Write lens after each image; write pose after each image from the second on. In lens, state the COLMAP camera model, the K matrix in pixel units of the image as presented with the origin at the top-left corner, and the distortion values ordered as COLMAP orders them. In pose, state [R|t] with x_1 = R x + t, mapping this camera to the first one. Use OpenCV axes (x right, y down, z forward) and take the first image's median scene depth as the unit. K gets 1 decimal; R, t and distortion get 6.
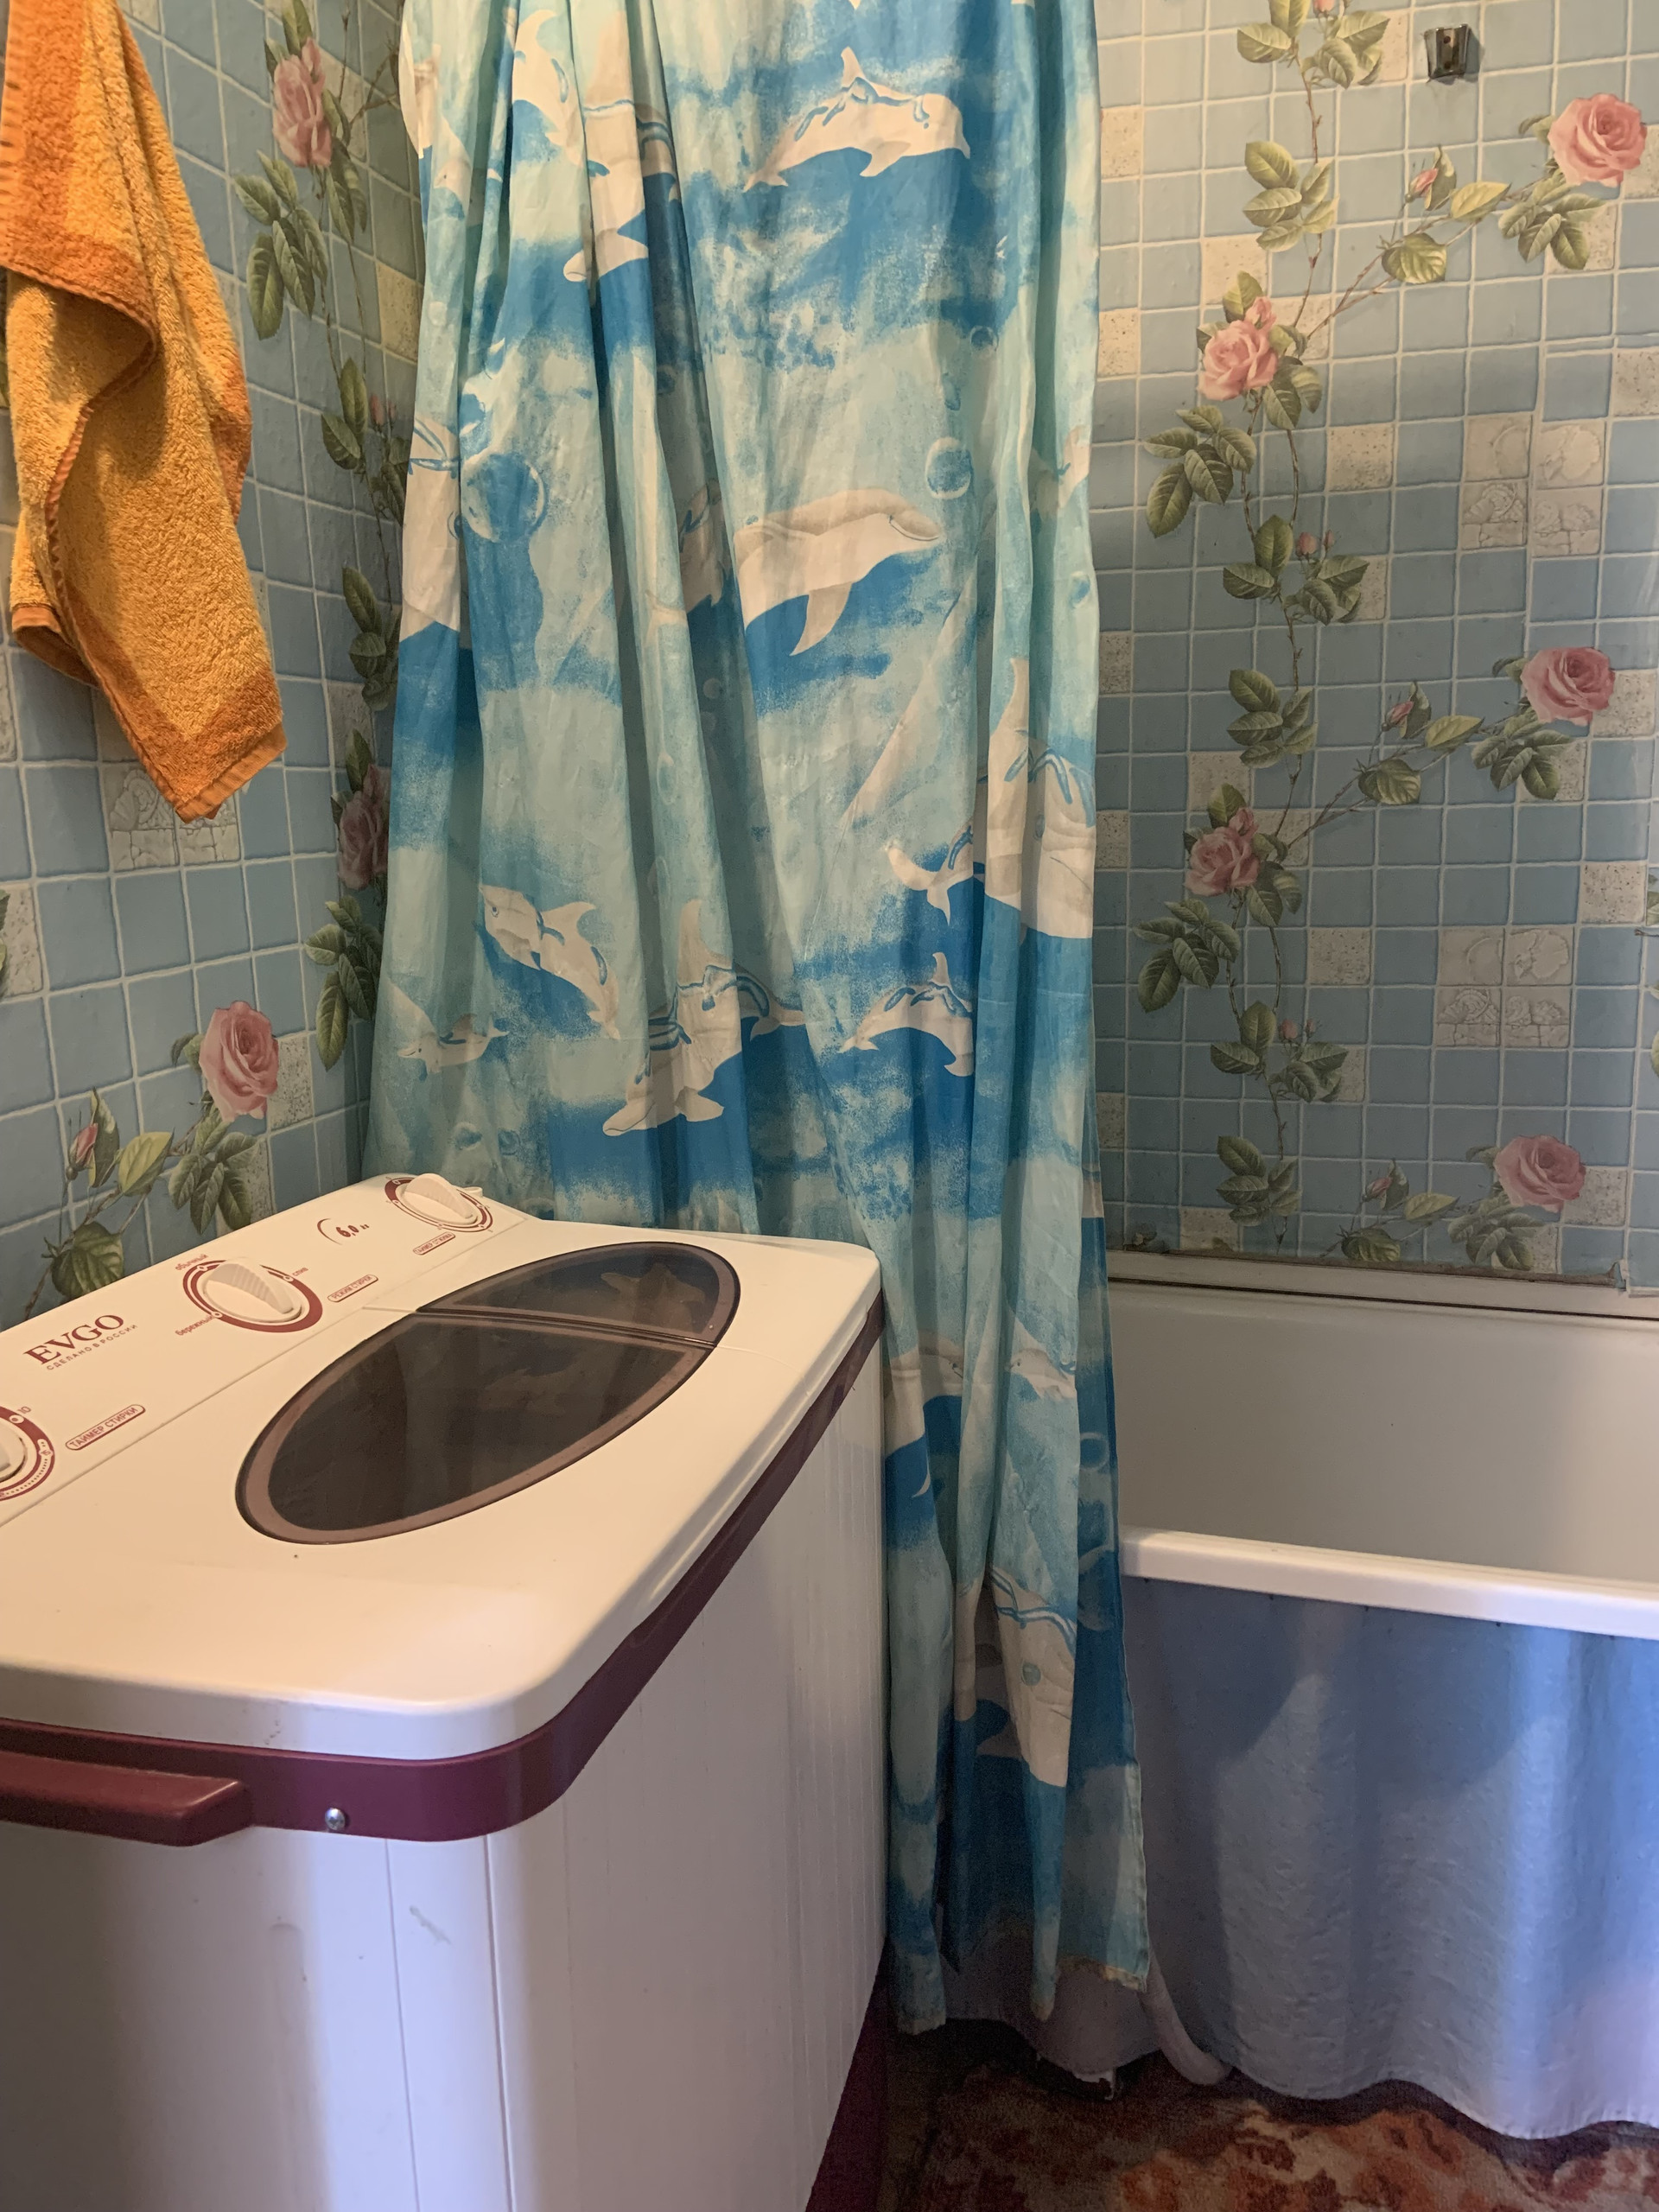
lens RADIAL K [[1666.3, 0, 810.8], [0, 1666.3, 1094.7], [0, 0, 1]] dist [0.115807, -0.143352]
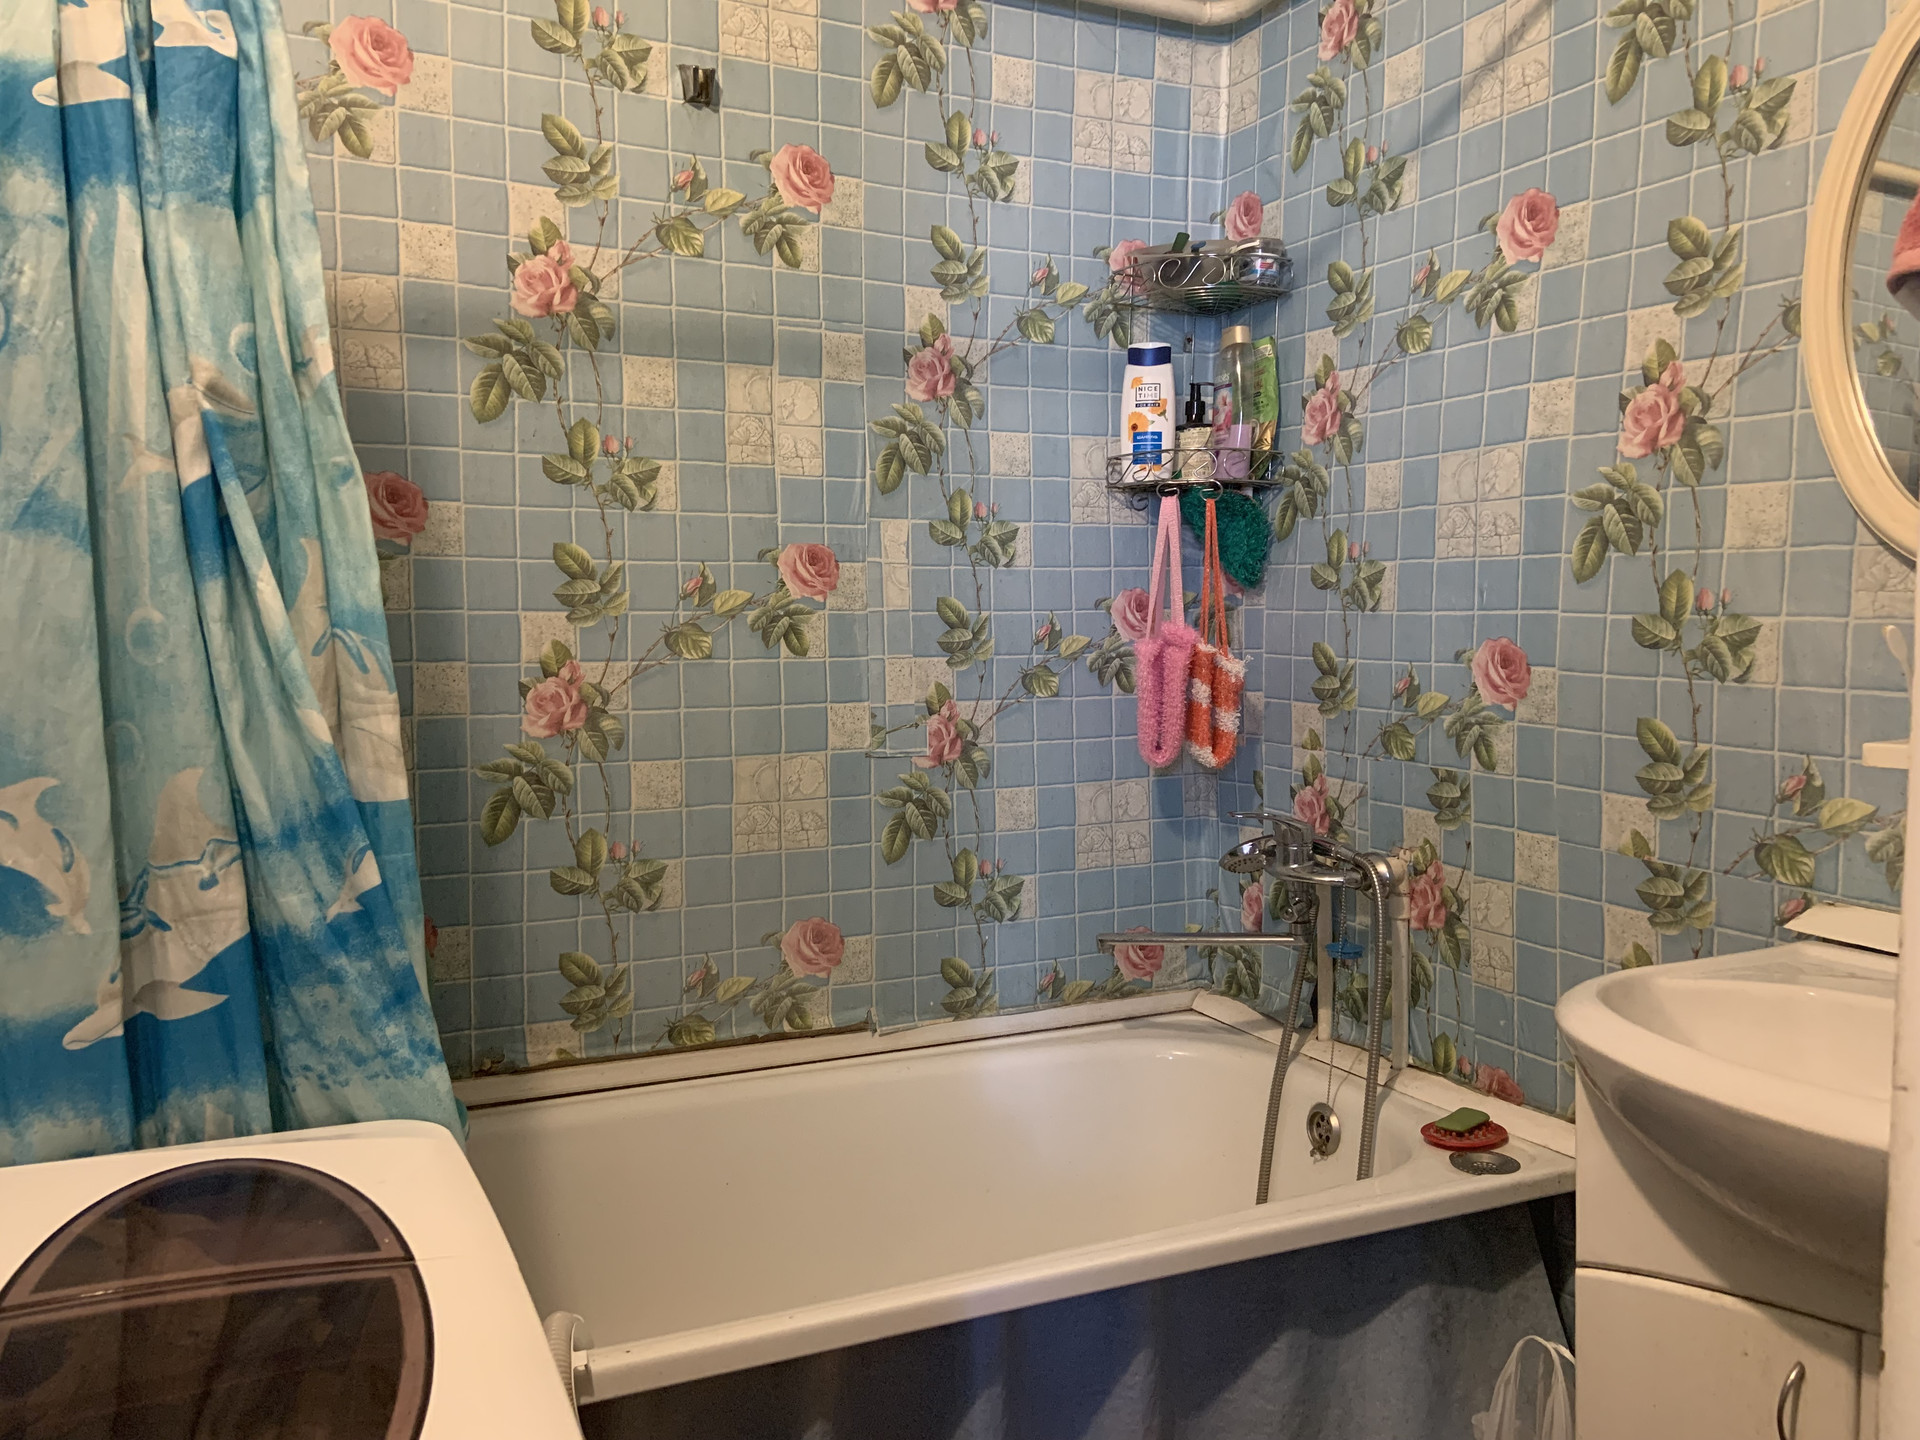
lens RADIAL K [[1446.4, 0, 976.0], [0, 1446.4, 692.0], [0, 0, 1]] dist [0.115807, -0.143352]
pose [[0.760651, -0.014789, 0.648992, -0.184770], [0.103503, 0.989714, -0.098757, -0.024209], [-0.640856, 0.142293, 0.754358, 0.084064]]
